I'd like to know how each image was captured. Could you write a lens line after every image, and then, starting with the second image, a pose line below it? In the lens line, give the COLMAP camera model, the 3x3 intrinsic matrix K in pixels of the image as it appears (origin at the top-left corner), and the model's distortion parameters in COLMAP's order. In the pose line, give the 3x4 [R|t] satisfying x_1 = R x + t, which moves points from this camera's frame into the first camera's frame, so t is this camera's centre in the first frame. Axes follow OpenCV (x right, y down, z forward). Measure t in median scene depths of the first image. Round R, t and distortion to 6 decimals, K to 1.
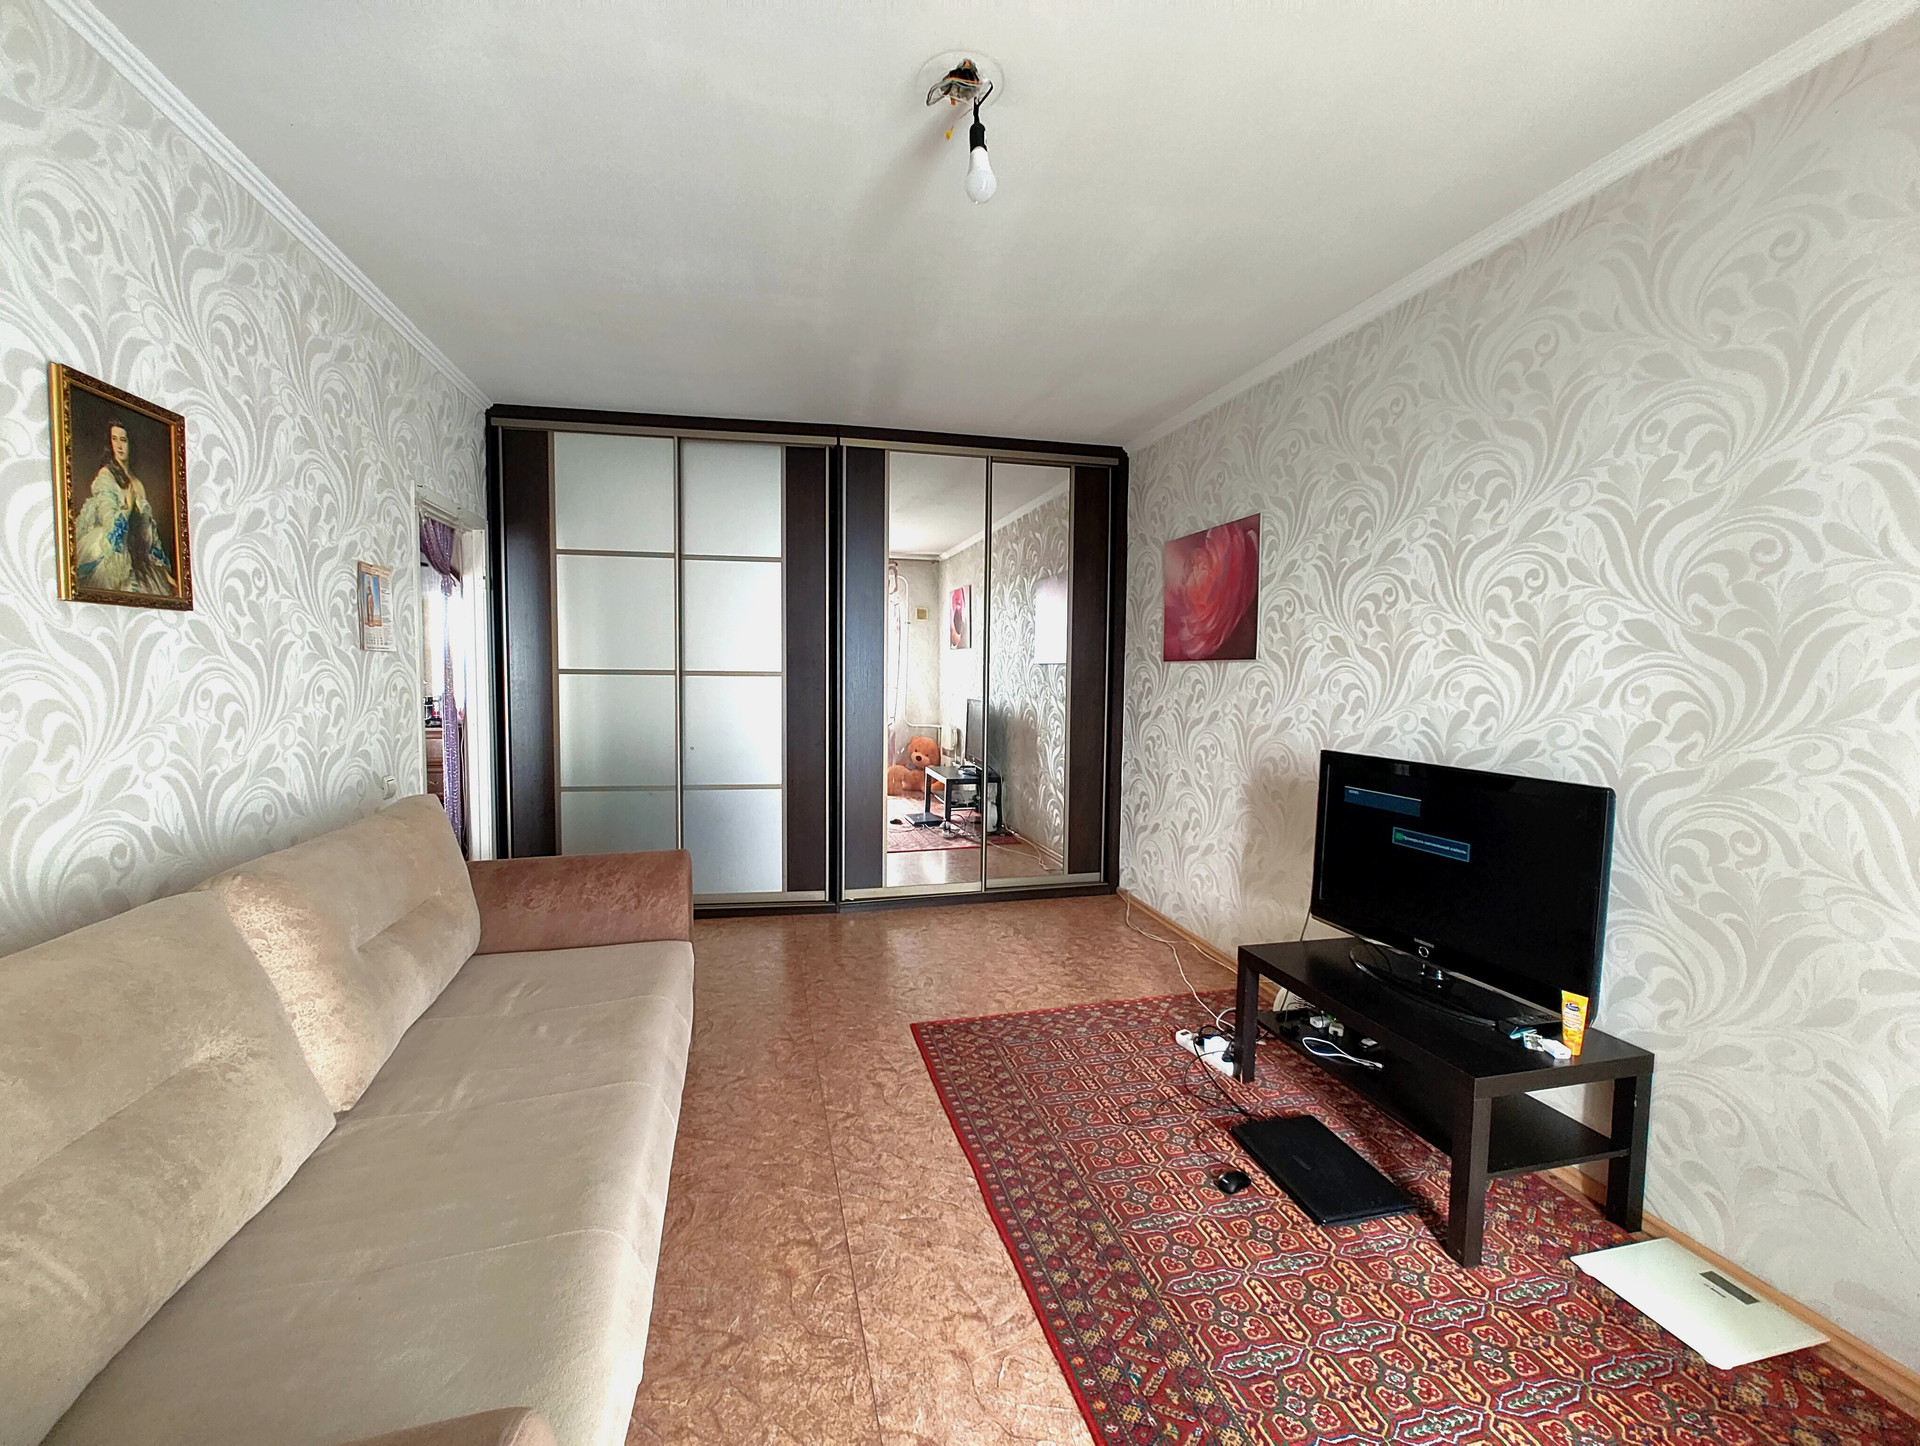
lens RADIAL K [[794.4, 0, 960.0], [0, 794.4, 723.0], [0, 0, 1]] dist [-0.000320, -0.000067]
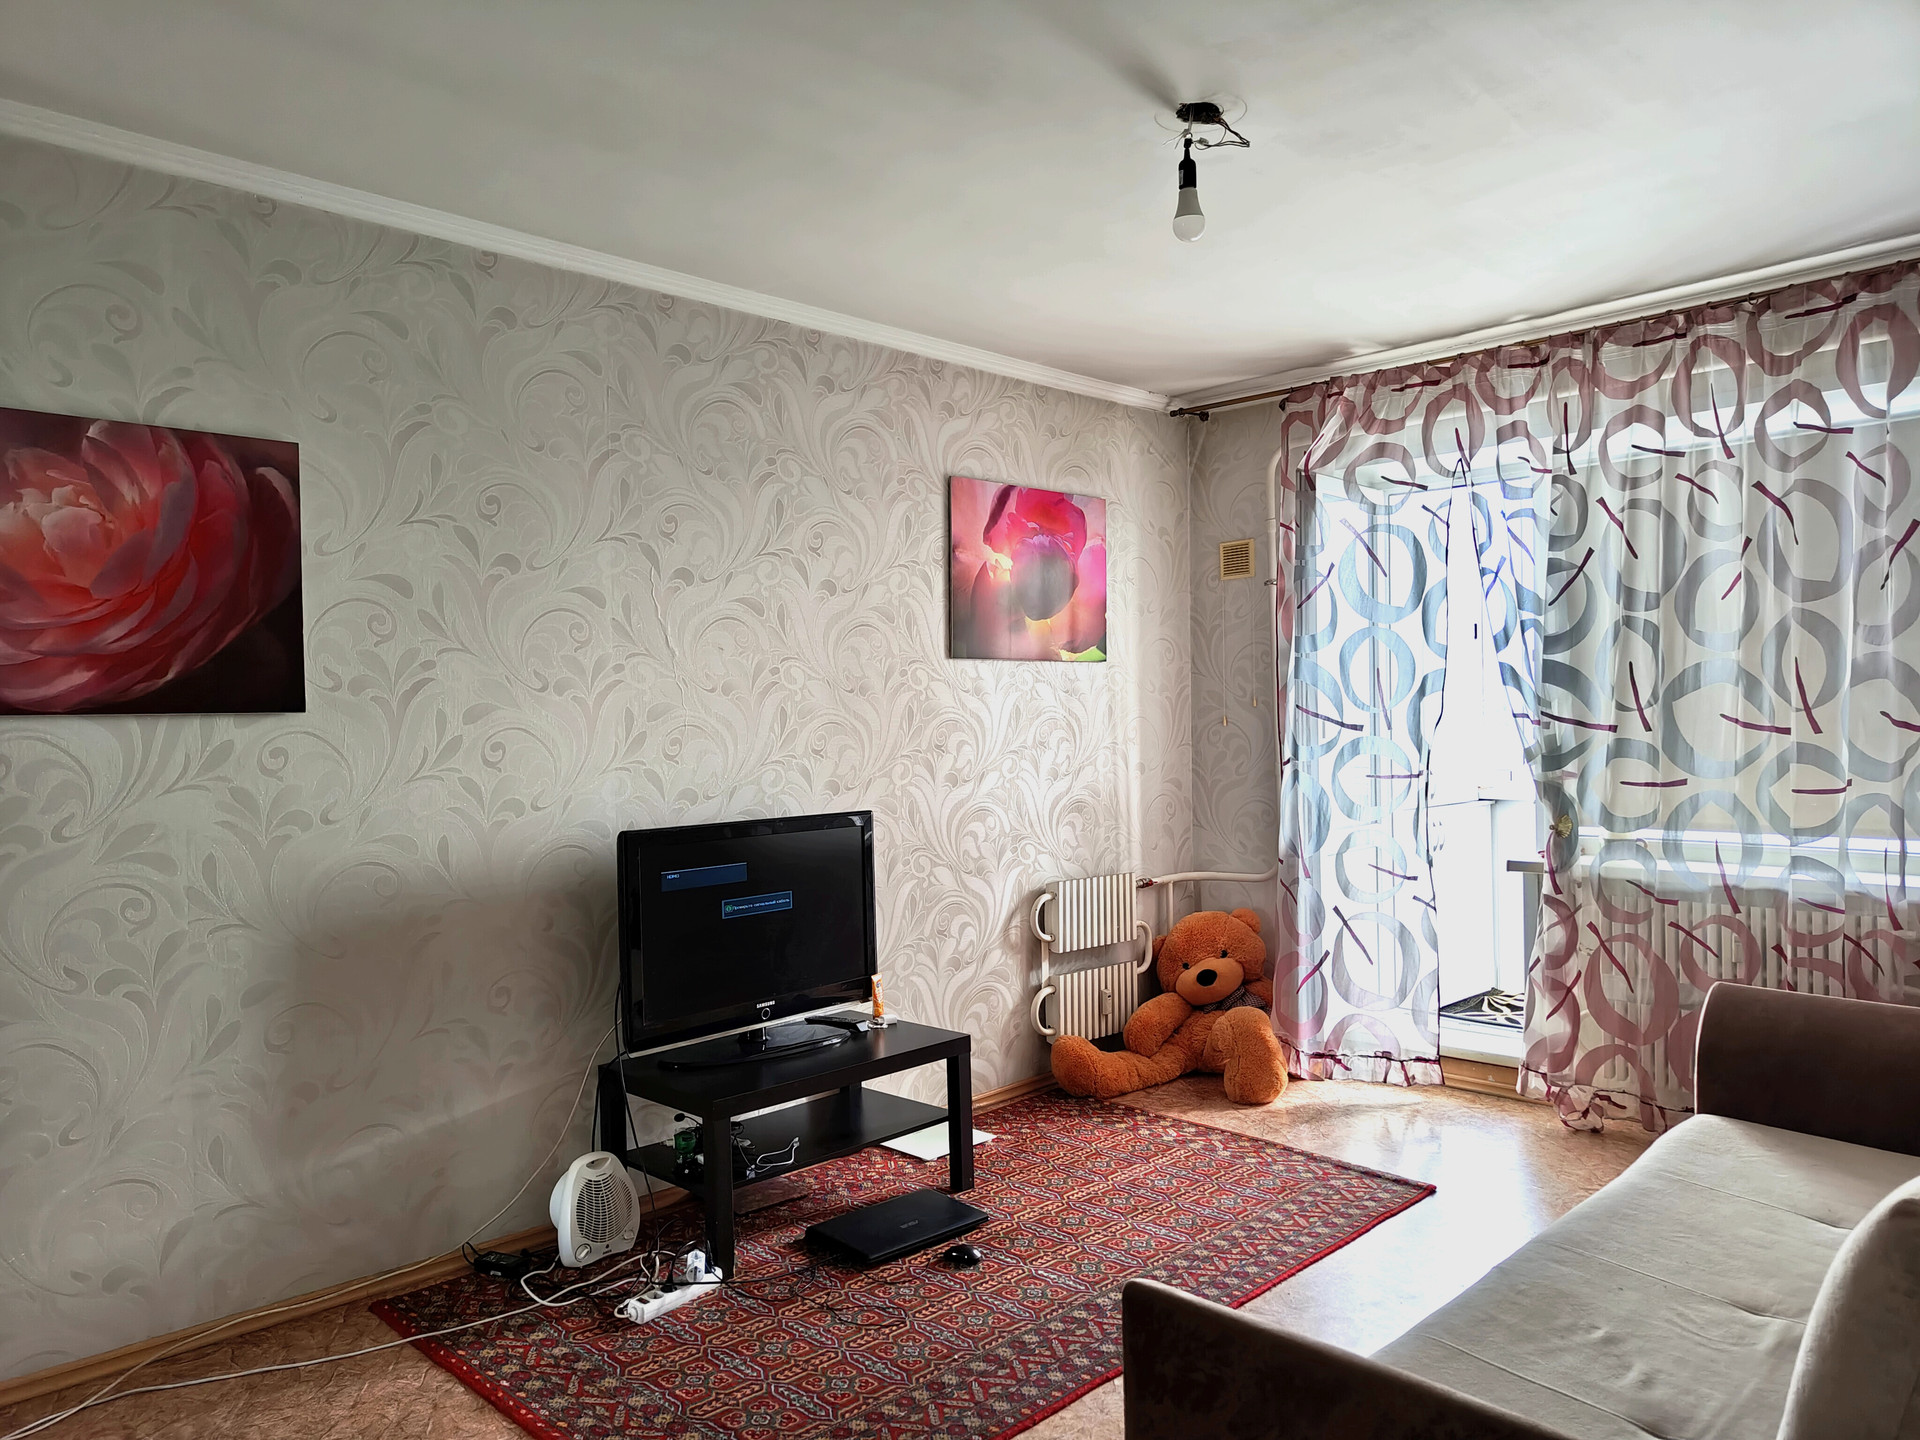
lens RADIAL K [[1358.5, 0, 960.0], [0, 1358.5, 720.0], [0, 0, 1]] dist [-0.000770, 0.000423]
pose [[-0.500534, -0.017801, 0.865534, -0.645836], [0.055144, 0.997103, 0.052396, -0.097856], [-0.863959, 0.073955, -0.498102, 1.065347]]
